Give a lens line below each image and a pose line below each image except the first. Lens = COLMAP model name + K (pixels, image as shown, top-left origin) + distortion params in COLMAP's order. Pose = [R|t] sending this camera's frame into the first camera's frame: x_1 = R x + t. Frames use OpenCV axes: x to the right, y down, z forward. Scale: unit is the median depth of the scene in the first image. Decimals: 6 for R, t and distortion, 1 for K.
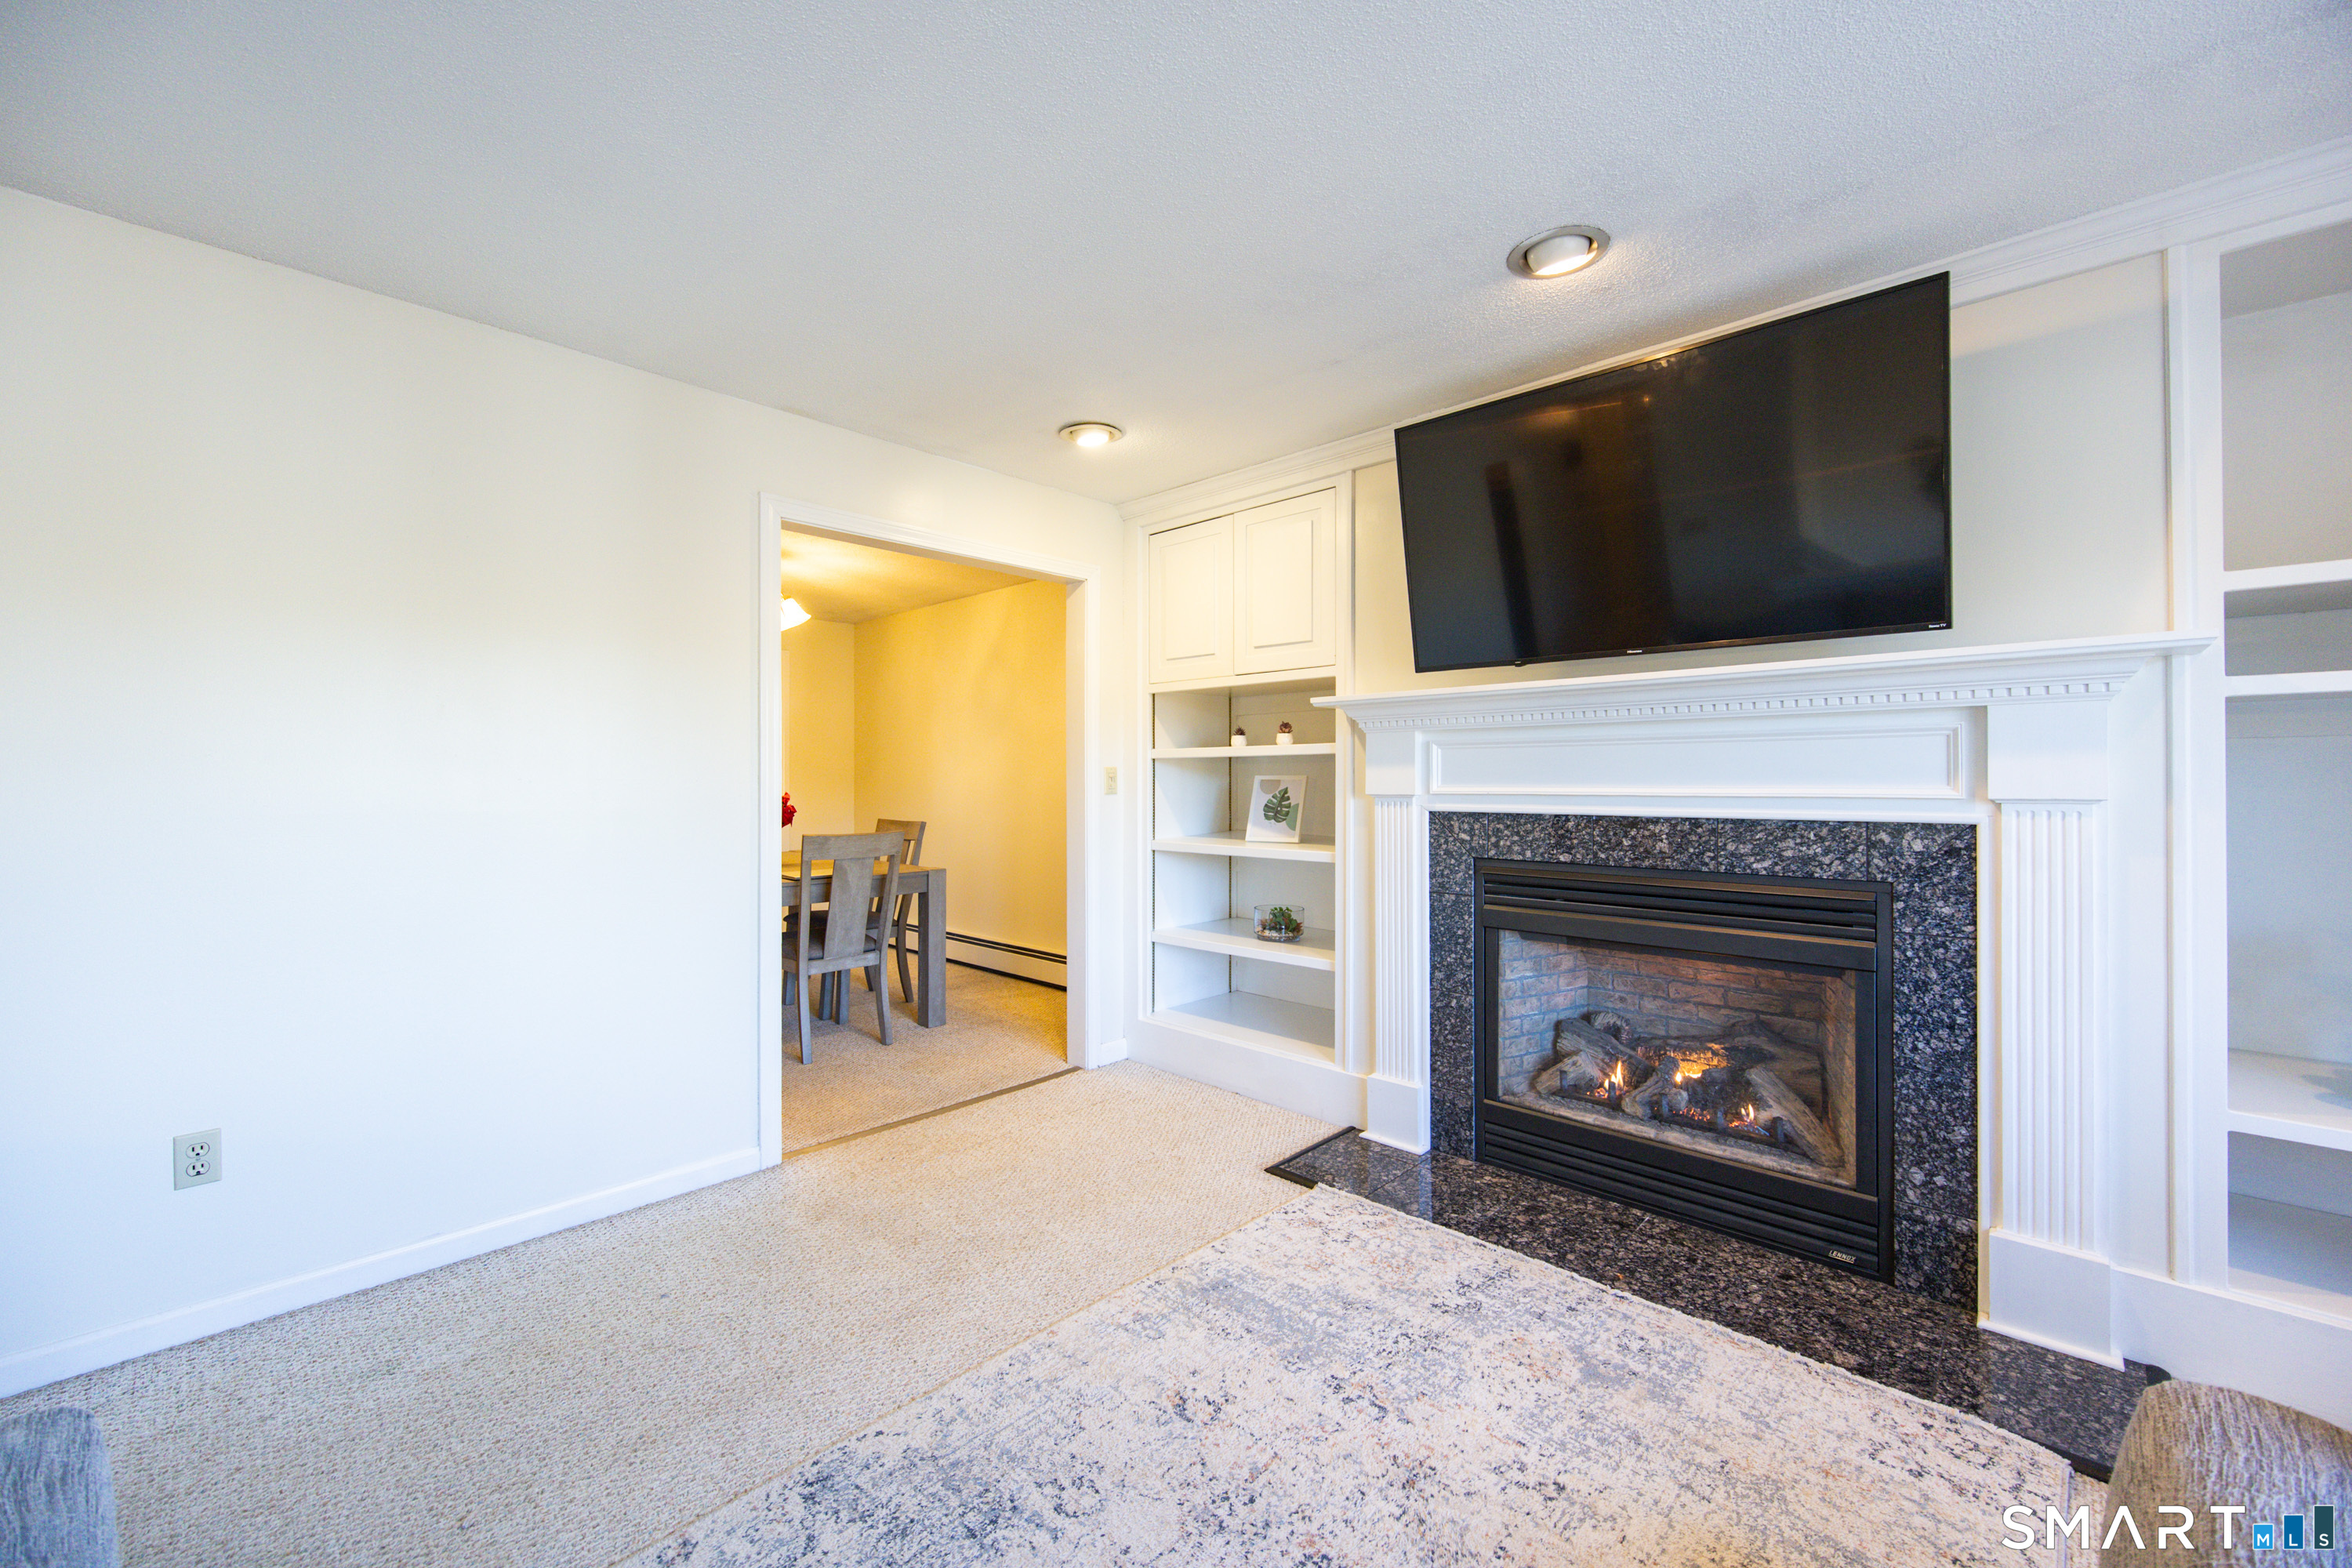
lens RADIAL K [[919.2, 0, 1176.0], [0, 919.2, 784.0], [0, 0, 1]] dist [-0.002135, -0.000133]
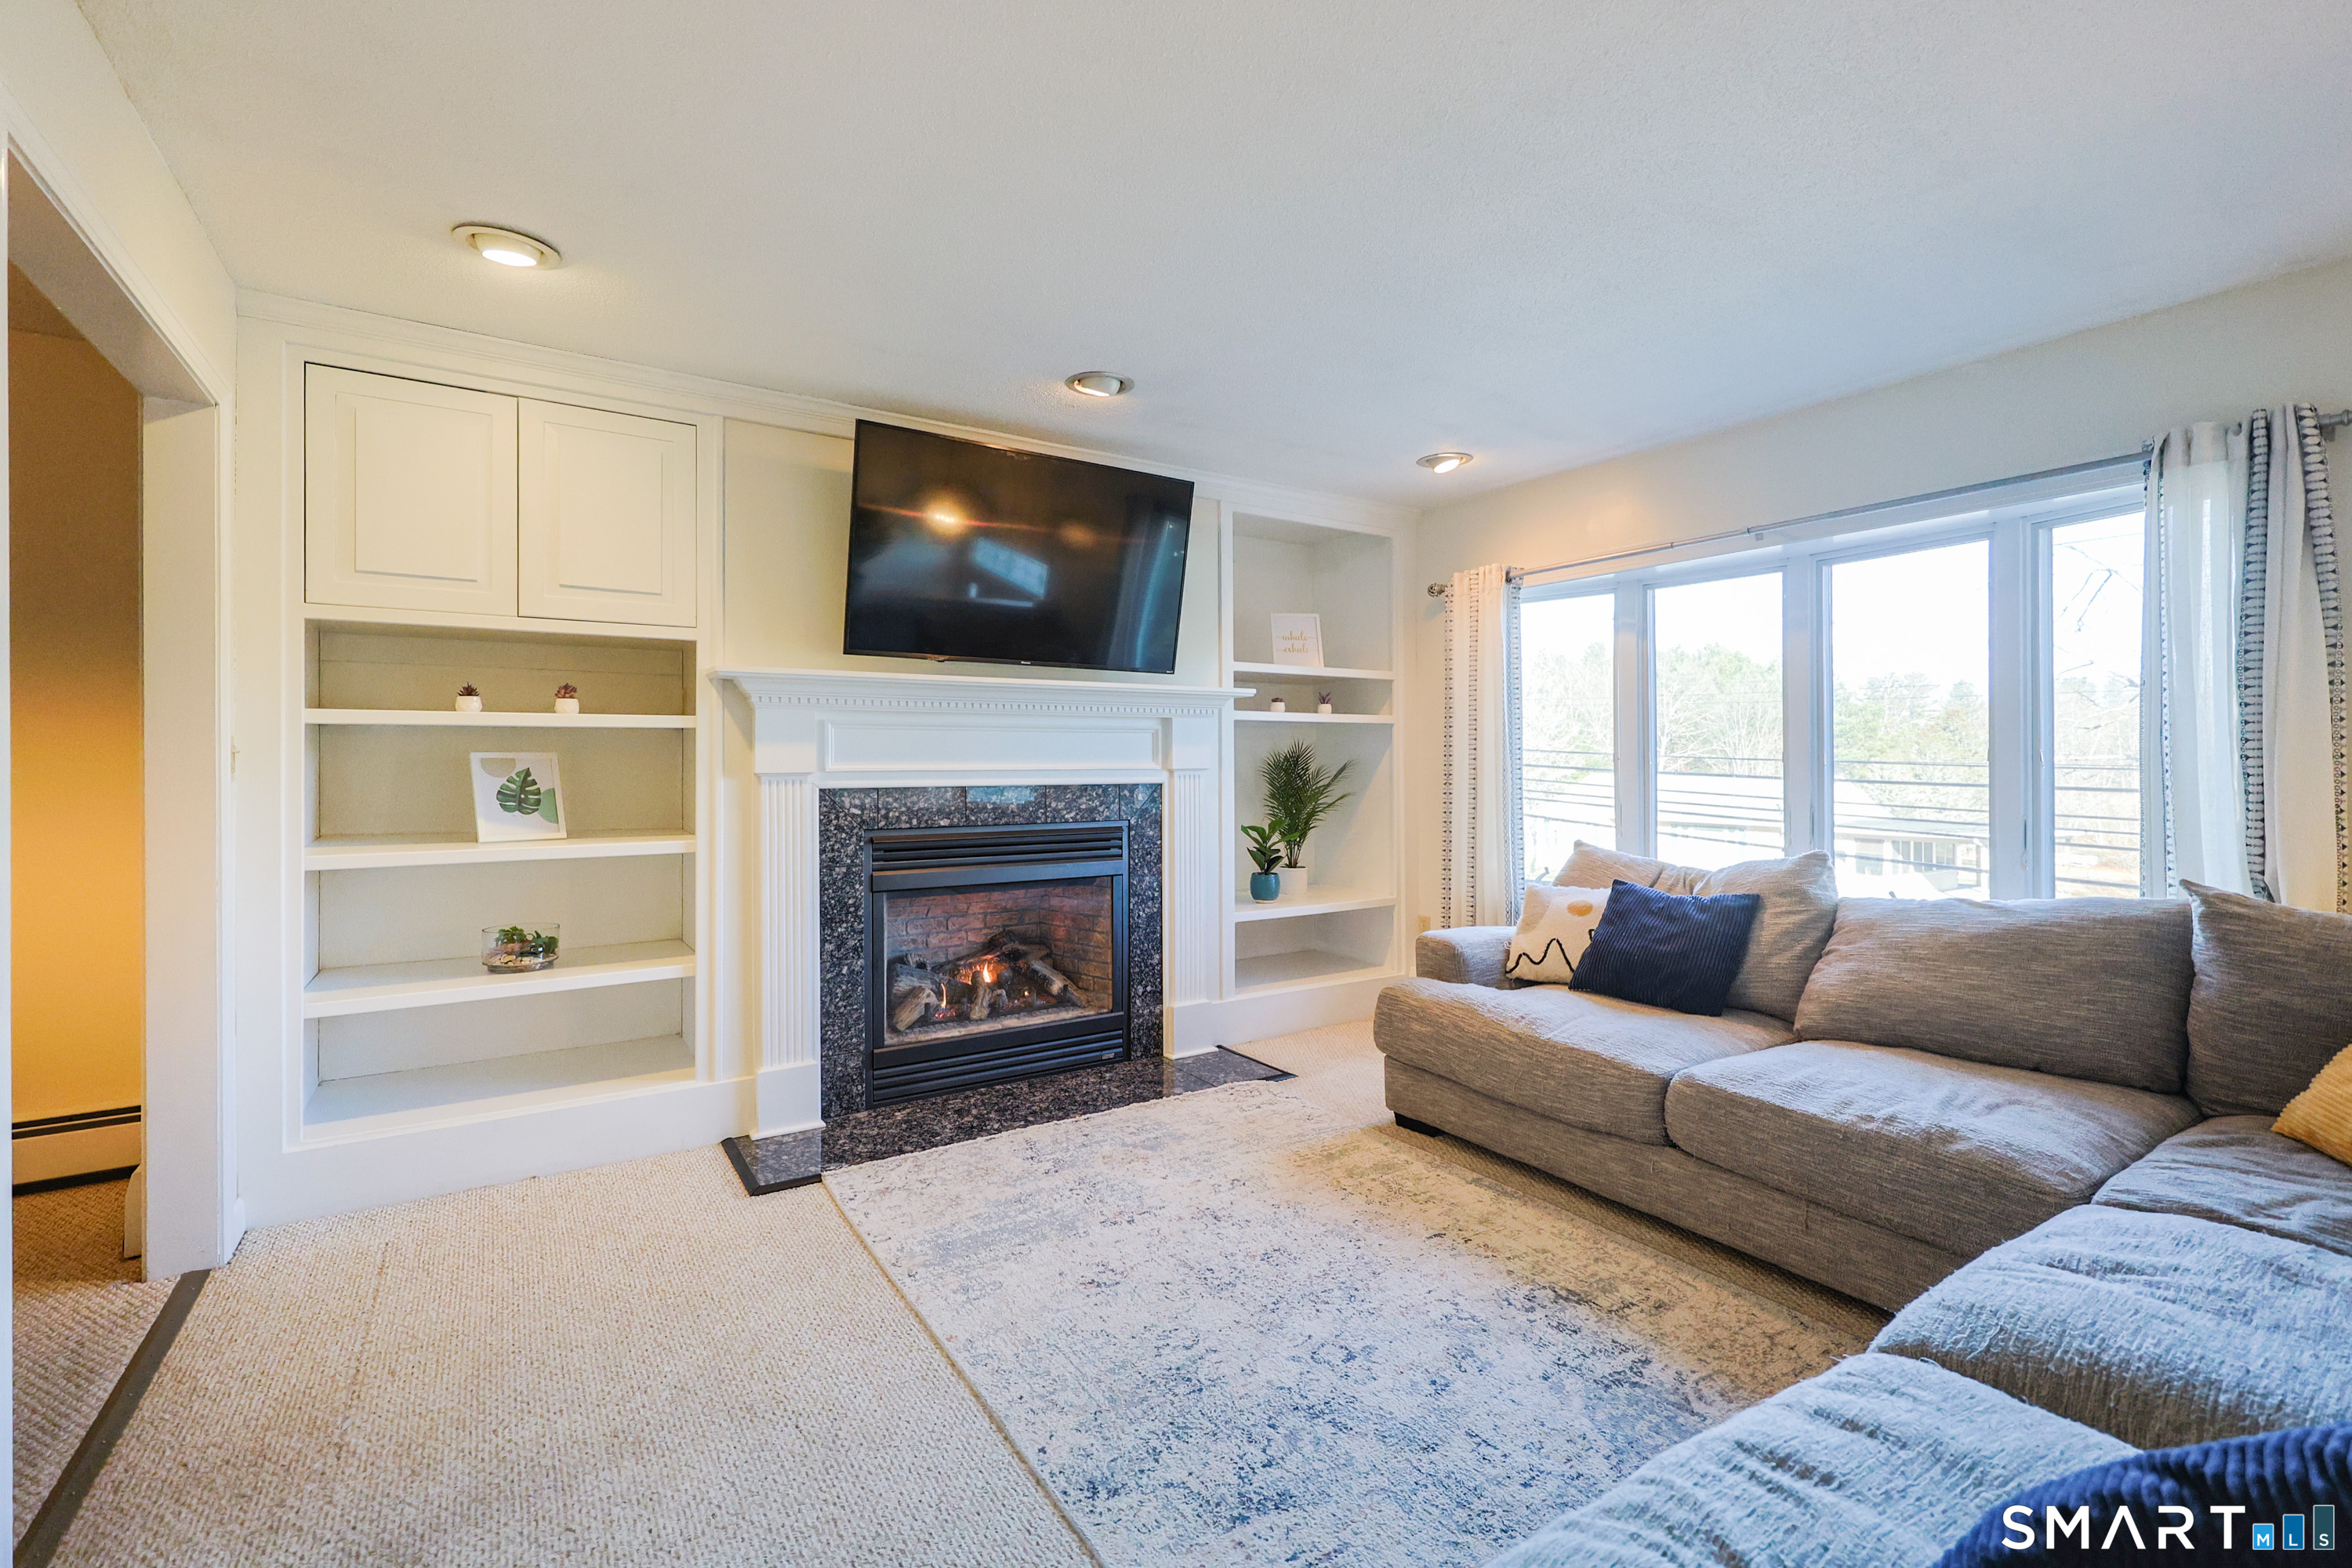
lens RADIAL K [[1019.5, 0, 1183.0], [0, 1019.5, 770.4], [0, 0, 1]] dist [0.002294, 0.000036]
pose [[0.226244, -0.005536, 0.974055, -0.902479], [0.006916, 0.999968, 0.004077, 0.009304], [-0.974046, 0.005815, 0.226275, 0.431721]]
